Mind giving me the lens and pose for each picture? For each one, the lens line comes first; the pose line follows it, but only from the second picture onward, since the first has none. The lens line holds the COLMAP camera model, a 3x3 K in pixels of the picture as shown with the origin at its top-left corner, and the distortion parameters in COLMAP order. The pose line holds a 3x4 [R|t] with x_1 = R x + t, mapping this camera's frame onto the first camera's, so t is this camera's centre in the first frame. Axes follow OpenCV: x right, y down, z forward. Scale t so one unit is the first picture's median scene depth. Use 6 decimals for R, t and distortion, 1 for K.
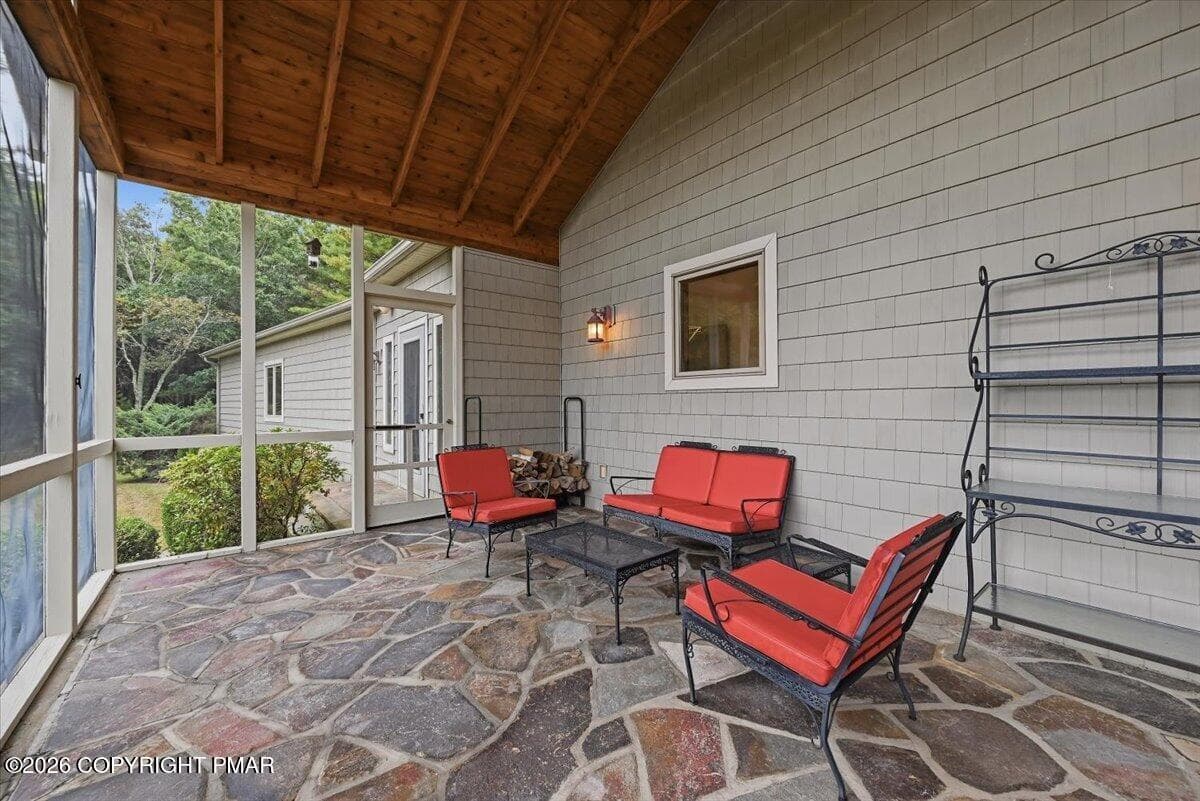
lens RADIAL K [[473.5, 0, 602.5], [0, 473.5, 402.7], [0, 0, 1]] dist [-0.000873, 0.000012]
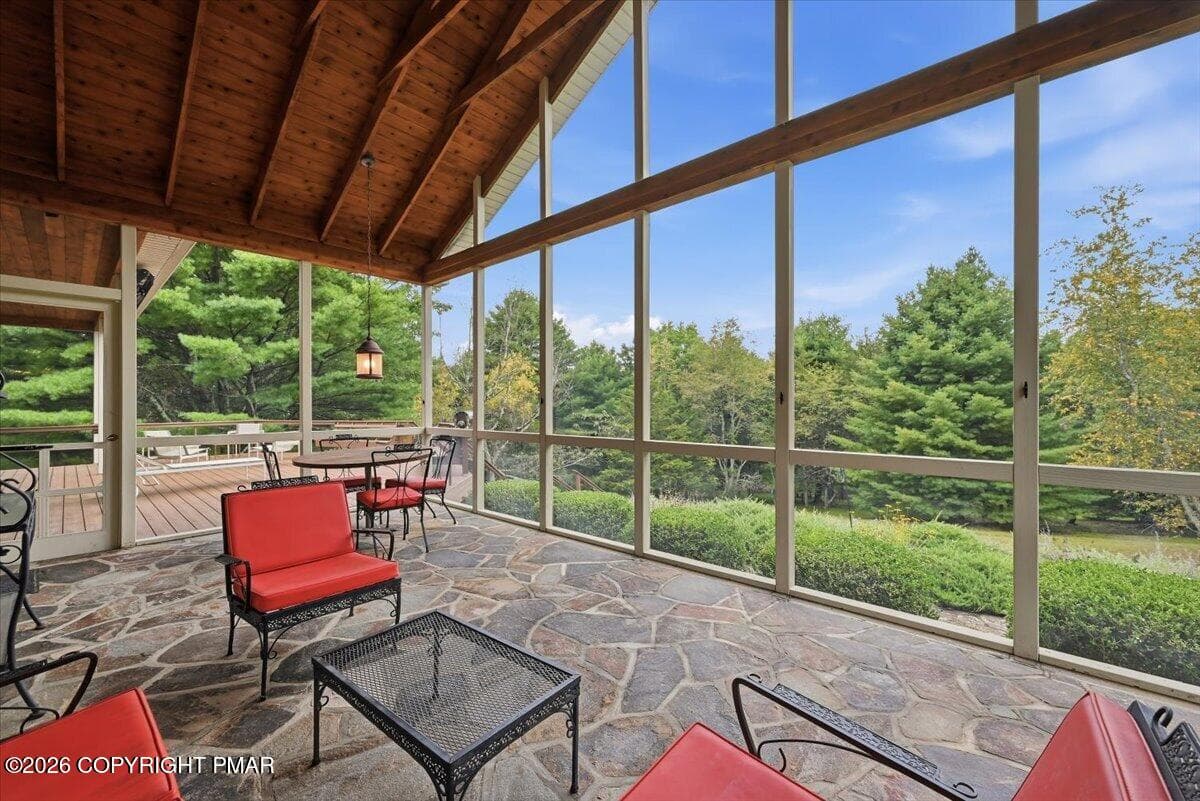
lens RADIAL K [[473.5, 0, 602.5], [0, 473.5, 402.7], [0, 0, 1]] dist [-0.000873, 0.000012]
pose [[-0.986362, 0.007527, -0.164419, -0.162879], [0.008147, 0.999962, -0.003096, -0.031685], [0.164390, -0.004394, -0.986386, 2.385662]]
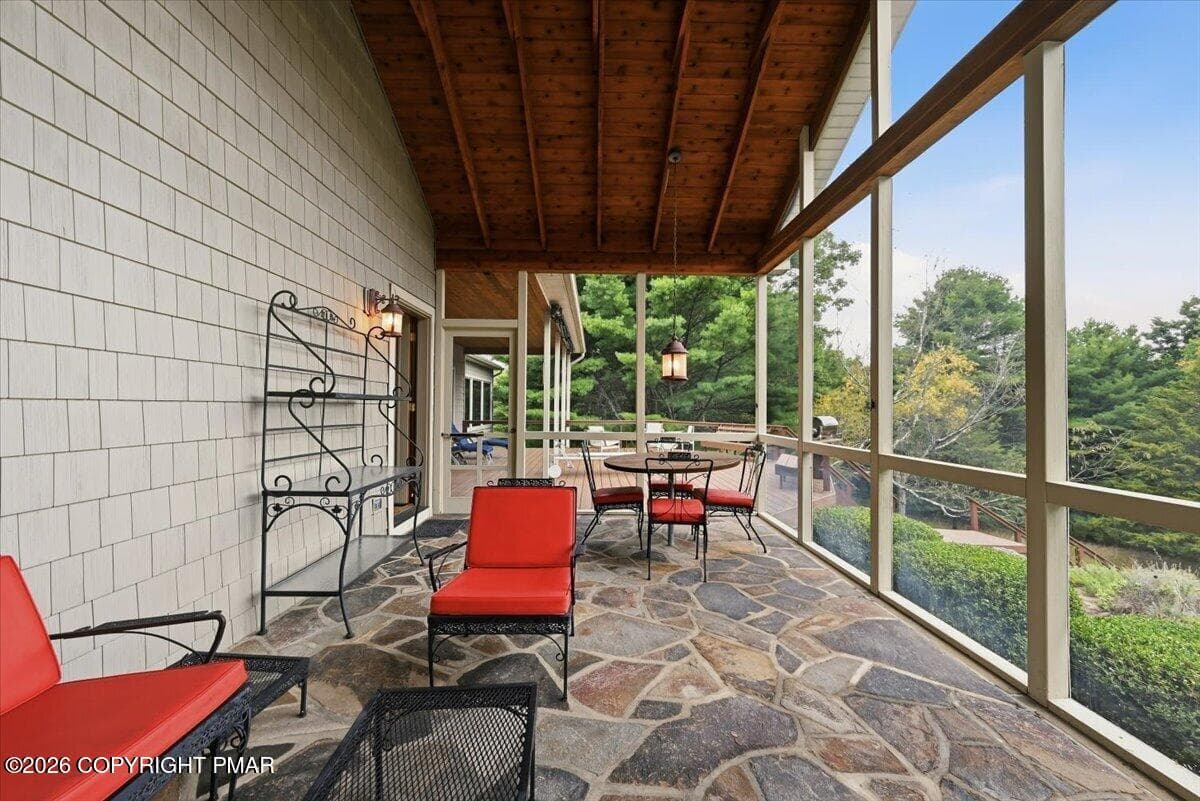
lens RADIAL K [[476.2, 0, 602.9], [0, 476.2, 397.8], [0, 0, 1]] dist [-0.000528, -0.000081]
pose [[-0.791365, 0.011056, 0.611244, -0.553779], [-0.004258, 0.999713, -0.023595, -0.030875], [-0.611329, -0.021275, -0.791090, 1.830698]]
